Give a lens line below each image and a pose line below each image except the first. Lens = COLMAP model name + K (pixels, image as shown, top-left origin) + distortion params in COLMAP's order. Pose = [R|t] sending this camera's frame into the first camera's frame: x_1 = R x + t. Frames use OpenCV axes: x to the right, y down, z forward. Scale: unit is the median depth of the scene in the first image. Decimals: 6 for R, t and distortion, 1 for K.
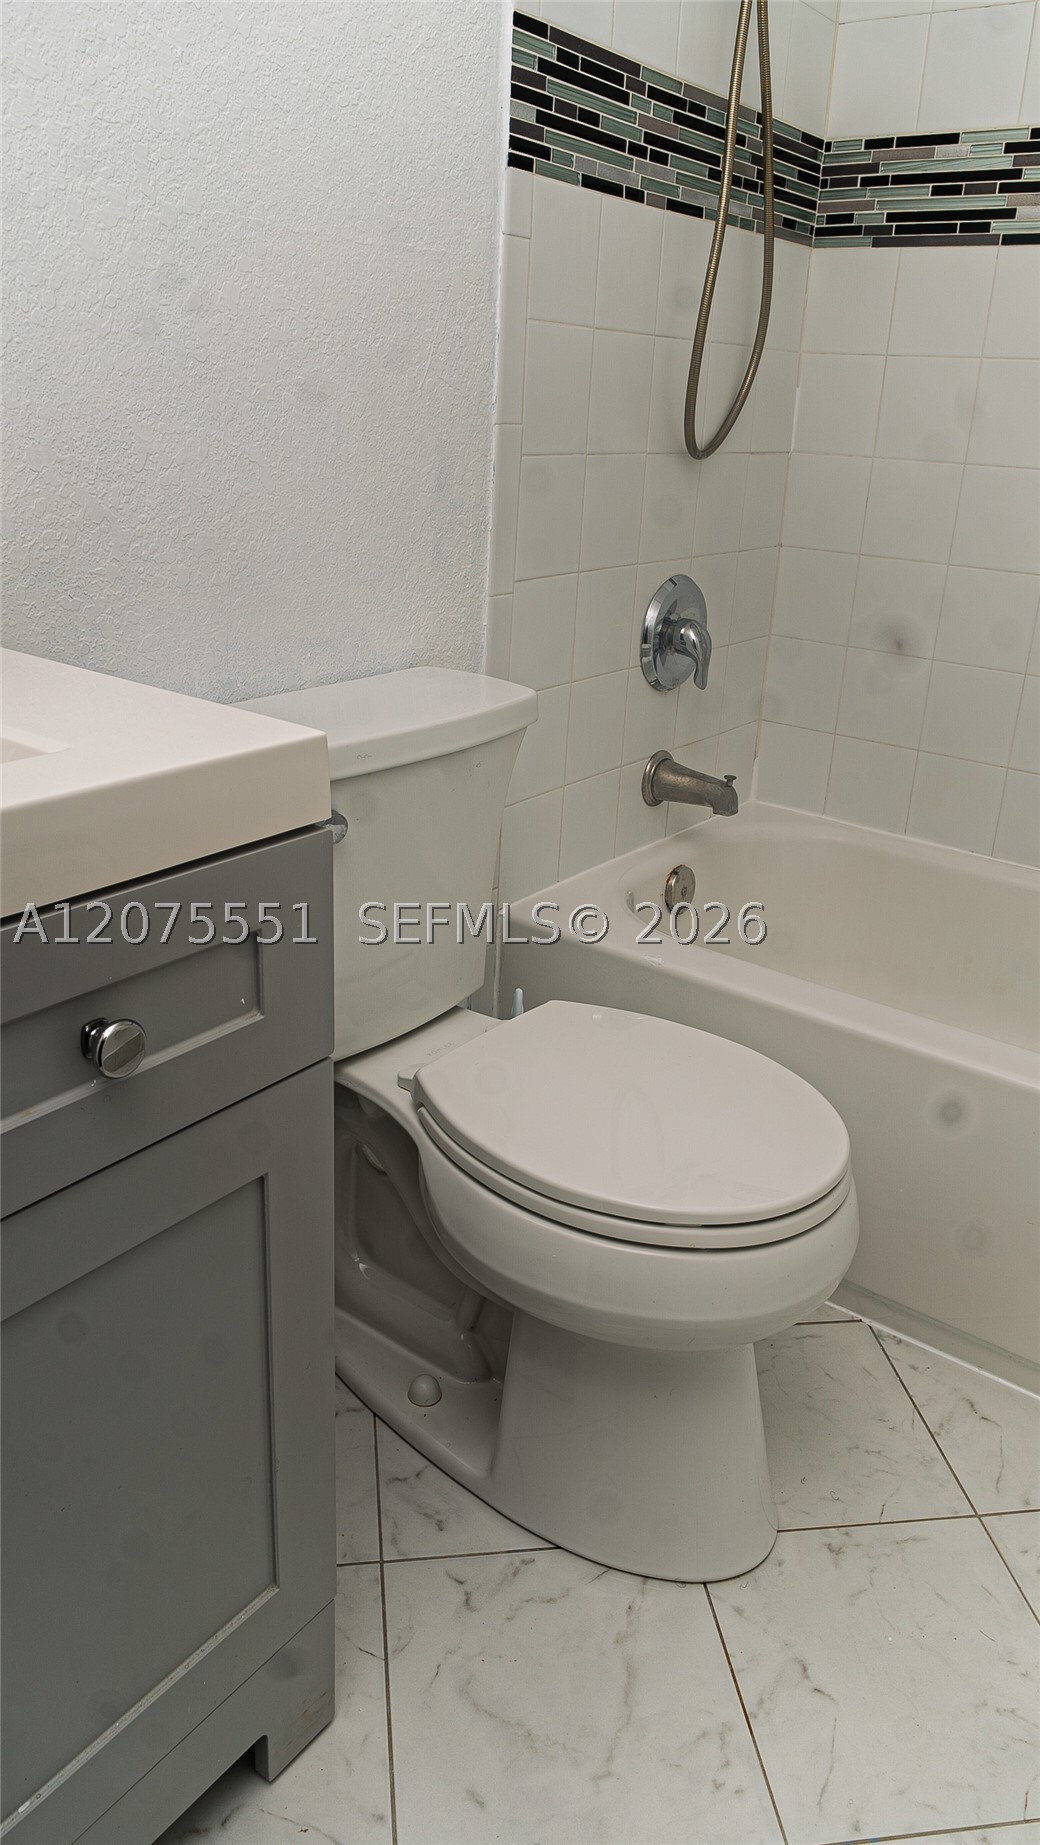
lens RADIAL K [[1318.1, 0, 533.6], [0, 1318.1, 909.6], [0, 0, 1]] dist [0.011200, -0.018372]
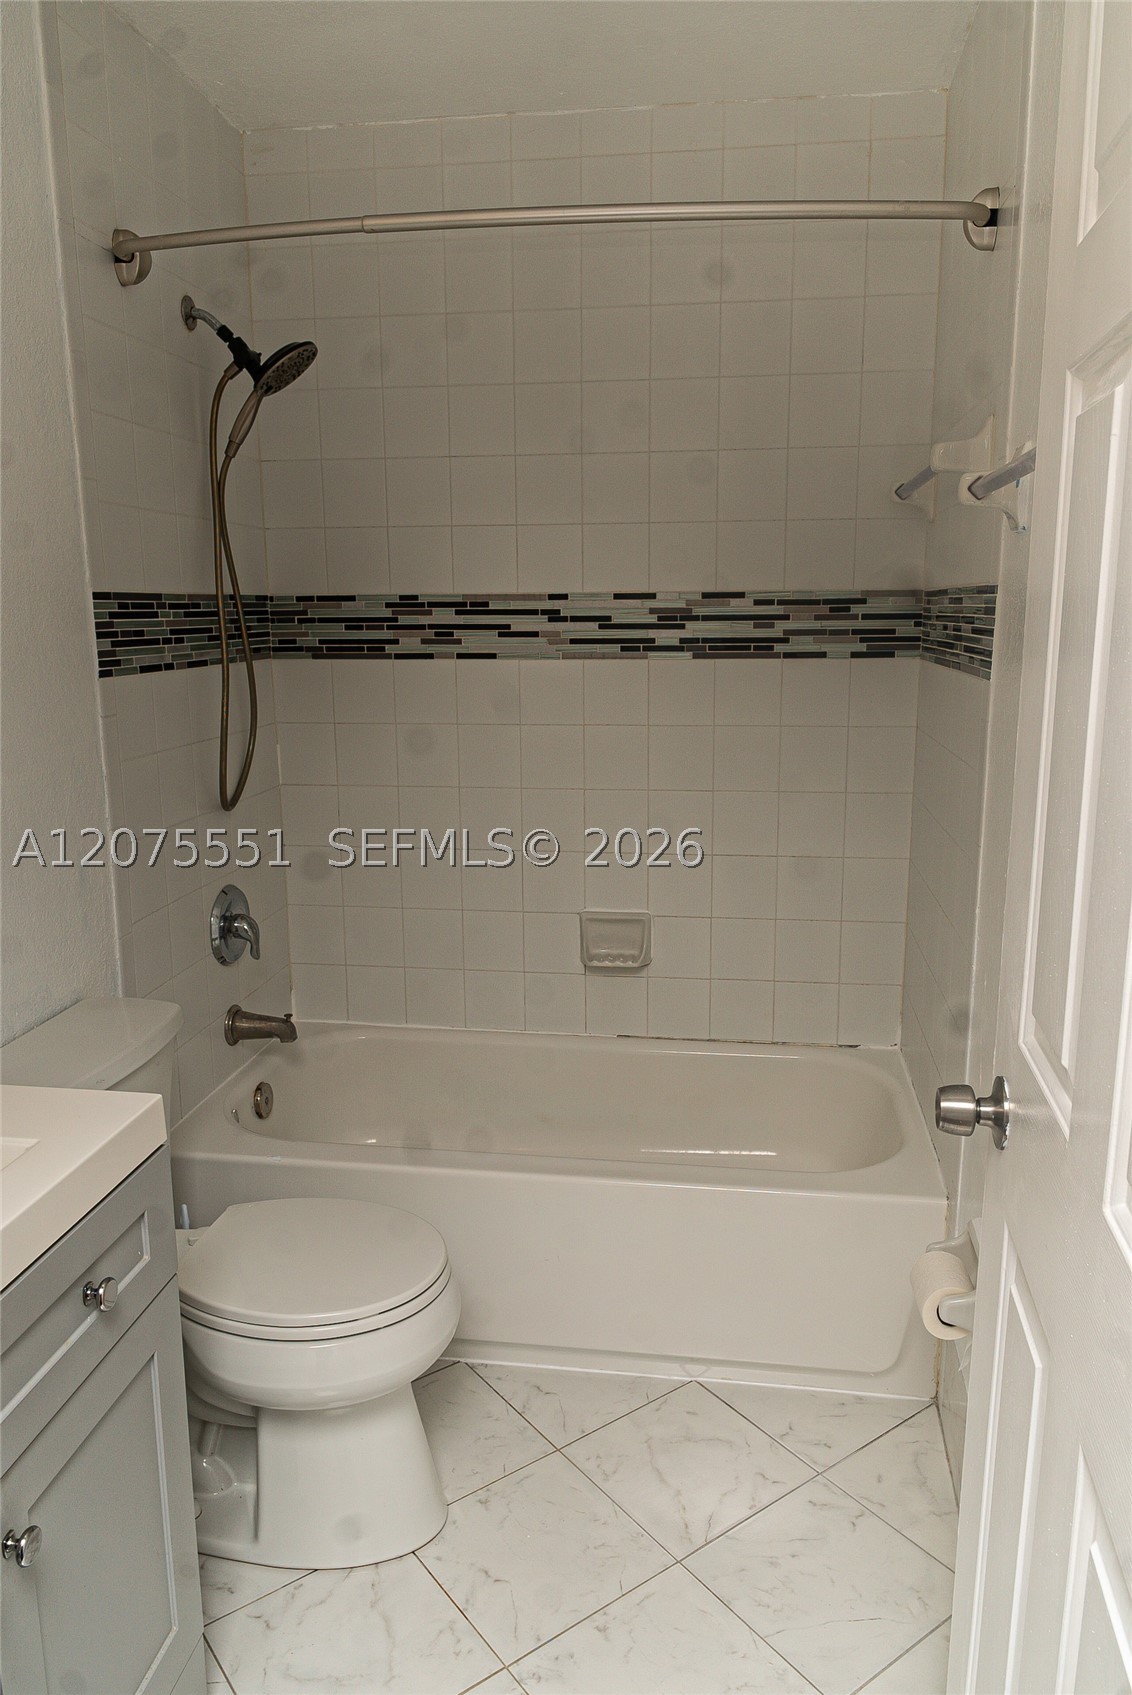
lens RADIAL K [[1207.8, 0, 574.7], [0, 1207.8, 840.1], [0, 0, 1]] dist [0.013554, -0.024097]
pose [[0.878588, -0.147124, 0.454354, -0.154617], [0.224359, 0.967000, -0.120721, -0.059385], [-0.421599, 0.208002, 0.882604, -0.349265]]
